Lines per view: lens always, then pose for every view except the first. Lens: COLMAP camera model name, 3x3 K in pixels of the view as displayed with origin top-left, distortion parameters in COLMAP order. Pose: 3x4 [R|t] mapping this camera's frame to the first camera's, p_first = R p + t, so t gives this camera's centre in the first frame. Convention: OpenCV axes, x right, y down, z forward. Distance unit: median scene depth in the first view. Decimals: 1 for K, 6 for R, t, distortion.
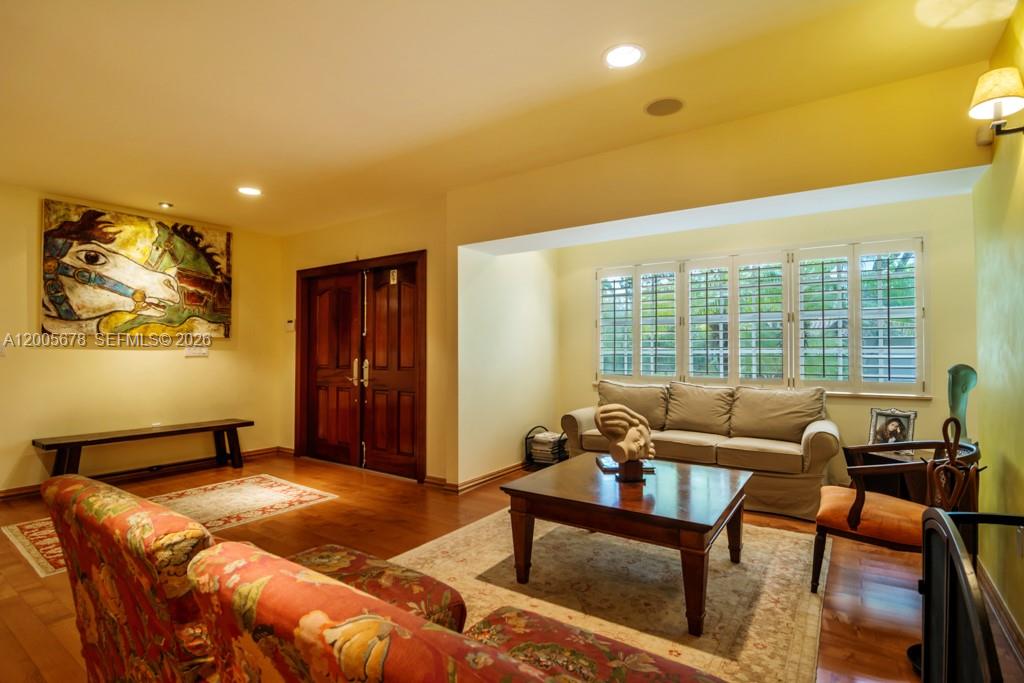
lens RADIAL K [[509.1, 0, 512.2], [0, 509.1, 343.5], [0, 0, 1]] dist [-0.006124, -0.008219]
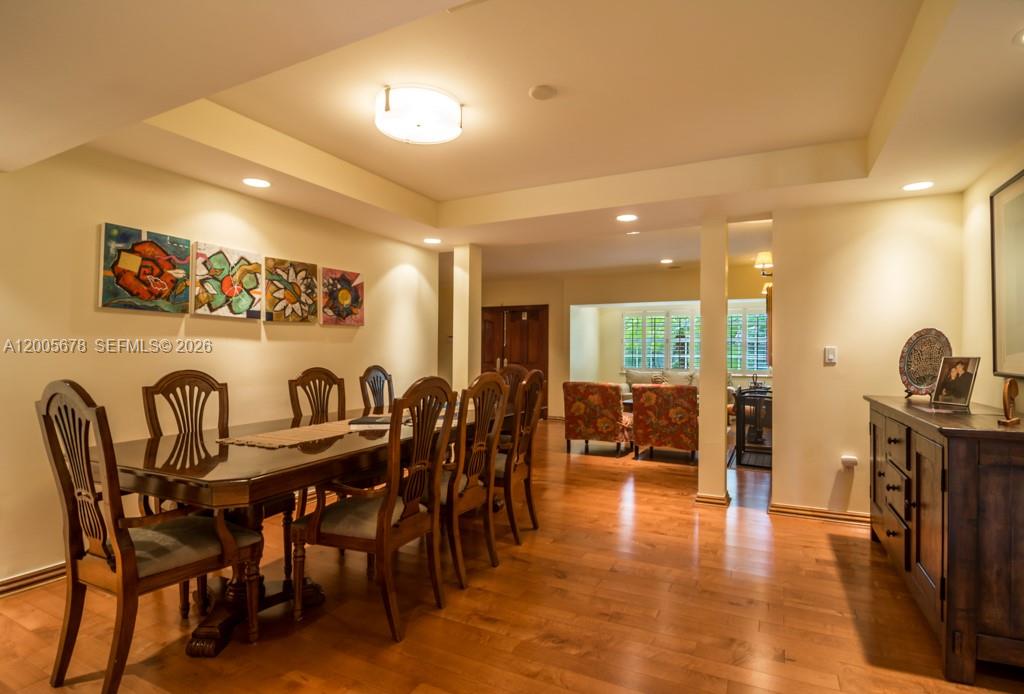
lens RADIAL K [[509.1, 0, 515.1], [0, 509.1, 349.9], [0, 0, 1]] dist [-0.006124, -0.008219]
pose [[0.993263, 0.011147, 0.115341, -0.520138], [-0.011749, 0.999921, 0.004543, -0.011140], [-0.115281, -0.005868, 0.993316, -0.980966]]
